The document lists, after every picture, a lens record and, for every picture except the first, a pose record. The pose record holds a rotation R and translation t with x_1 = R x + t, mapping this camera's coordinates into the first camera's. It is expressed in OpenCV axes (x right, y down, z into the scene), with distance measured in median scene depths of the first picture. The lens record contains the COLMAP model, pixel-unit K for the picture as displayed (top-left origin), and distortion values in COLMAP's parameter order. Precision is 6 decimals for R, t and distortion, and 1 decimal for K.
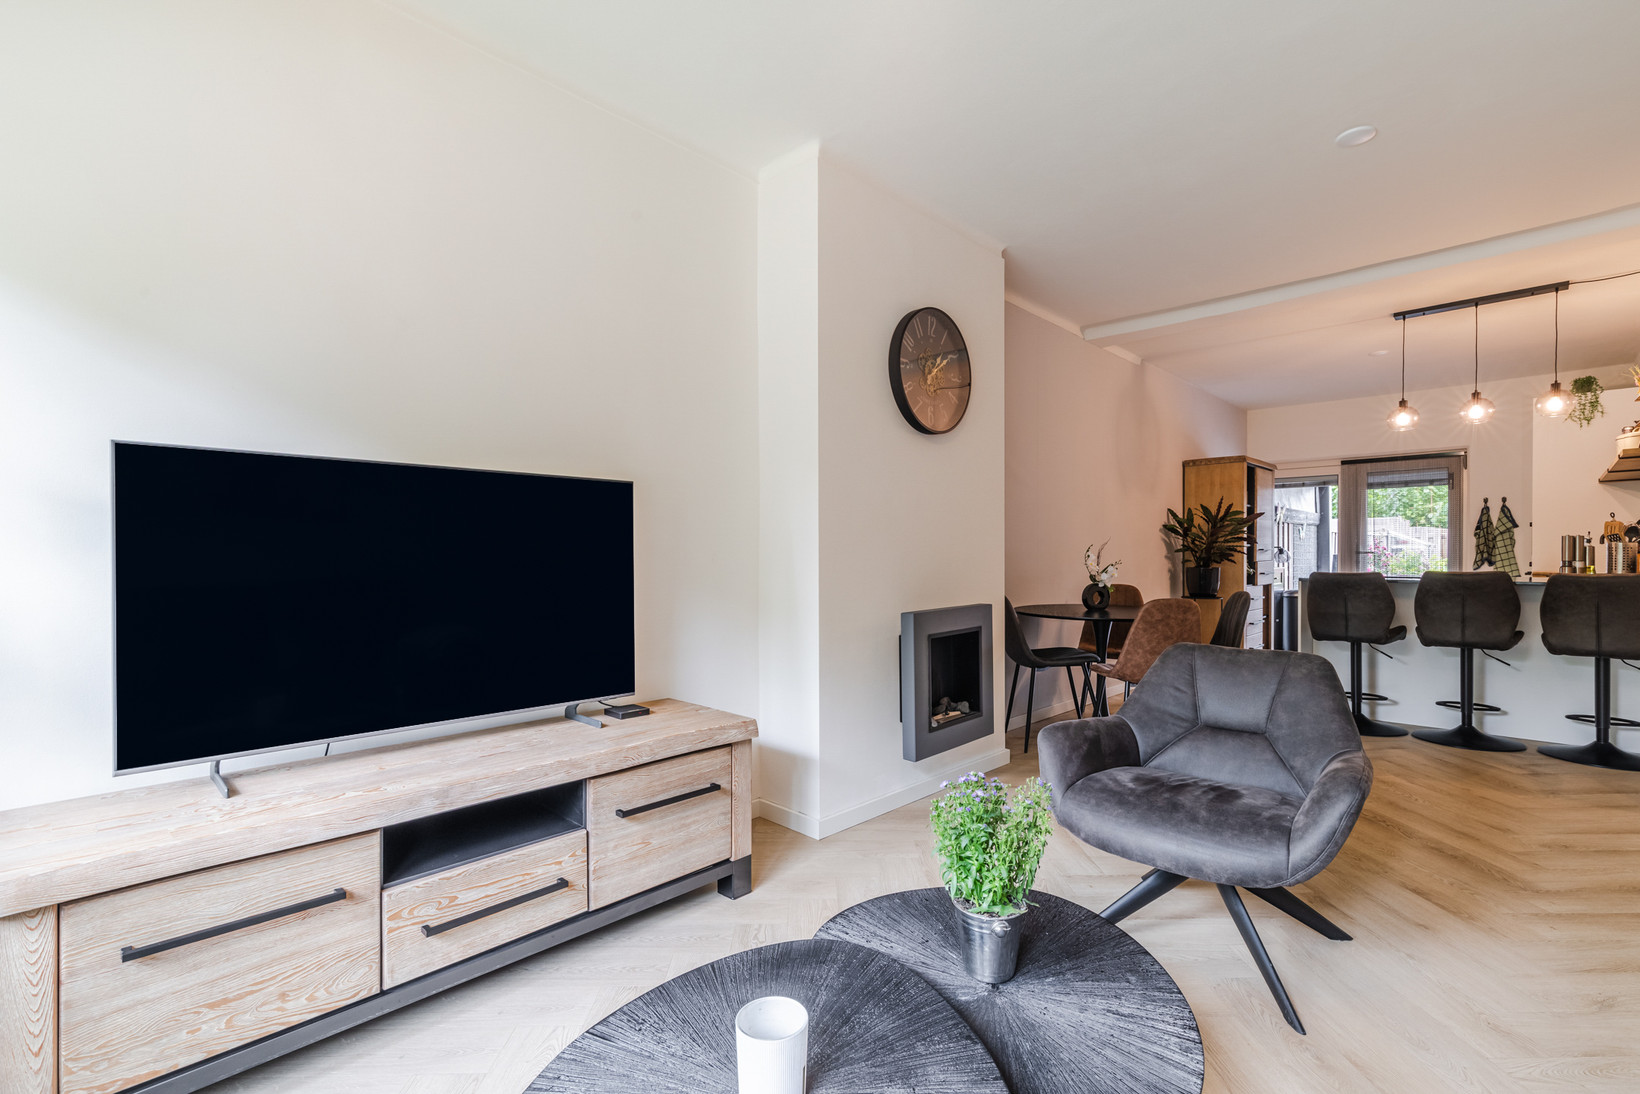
lens RADIAL K [[742.5, 0, 817.6], [0, 742.5, 562.4], [0, 0, 1]] dist [0.003544, 0.000195]
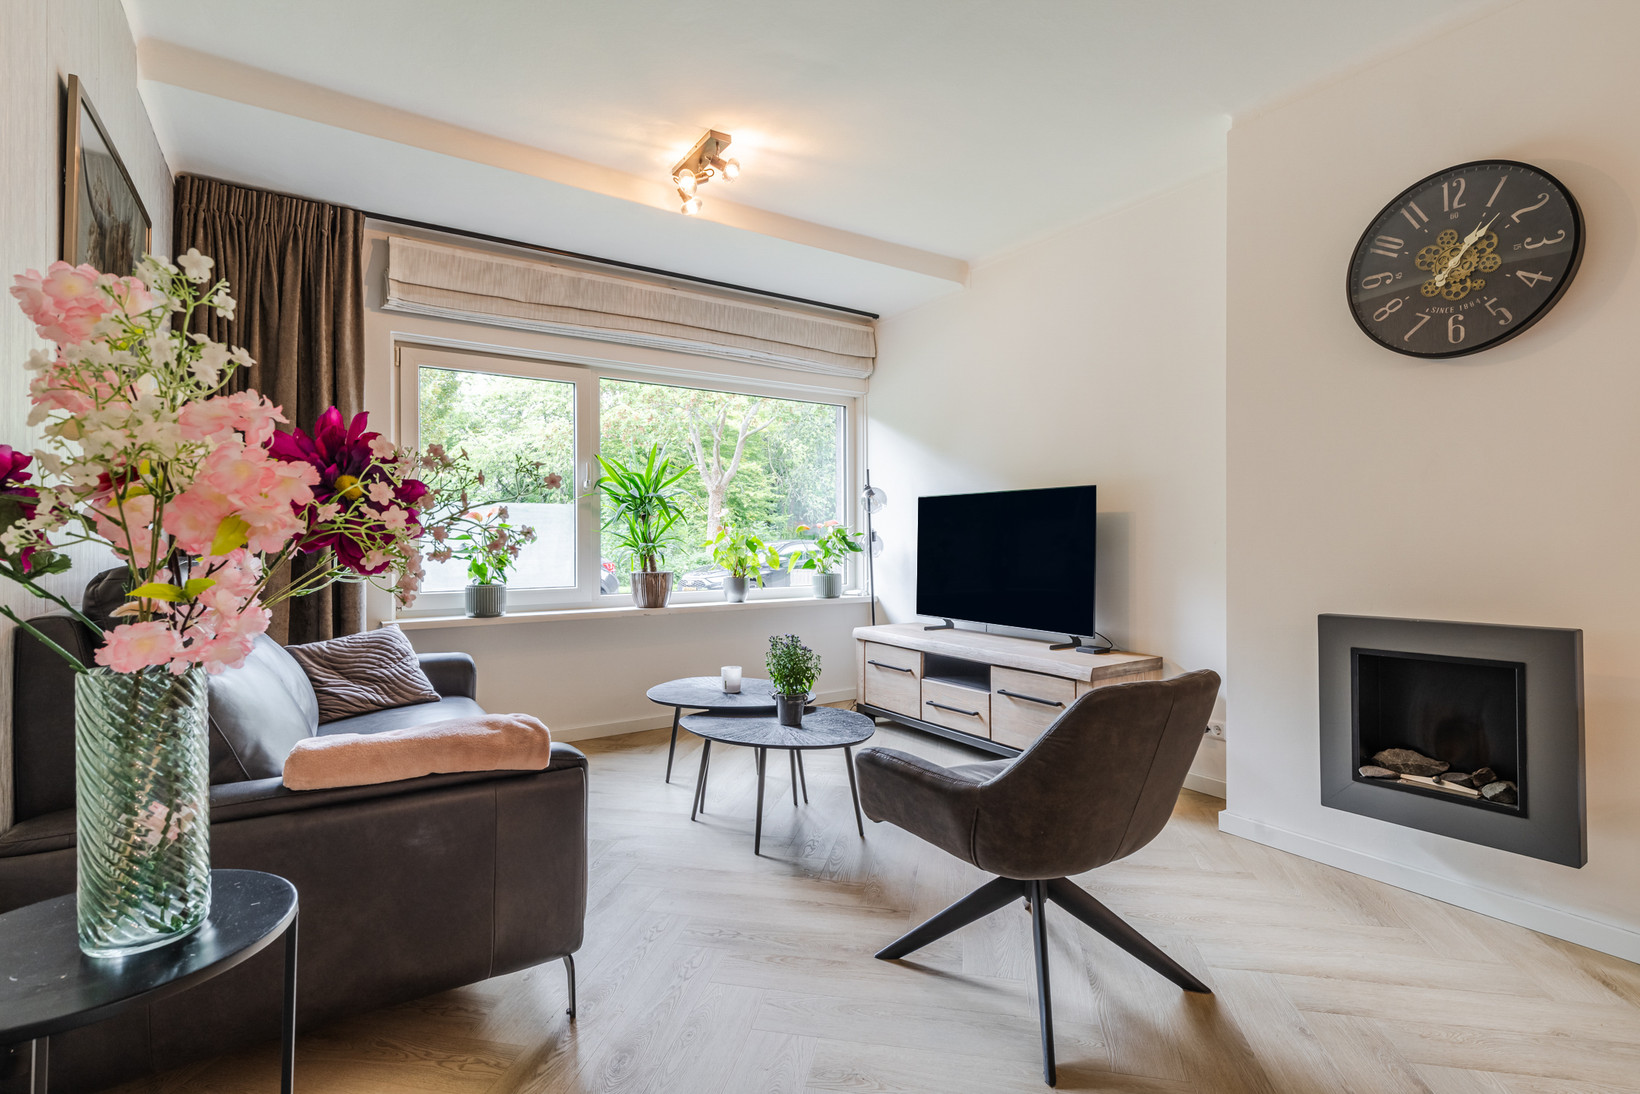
lens RADIAL K [[773.3, 0, 823.4], [0, 773.3, 536.3], [0, 0, 1]] dist [0.000735, 0.000057]
pose [[-0.205549, 0.003493, -0.978641, 0.504710], [-0.010291, 0.999931, 0.005730, -0.006022], [0.978593, 0.011249, -0.205498, 0.318461]]
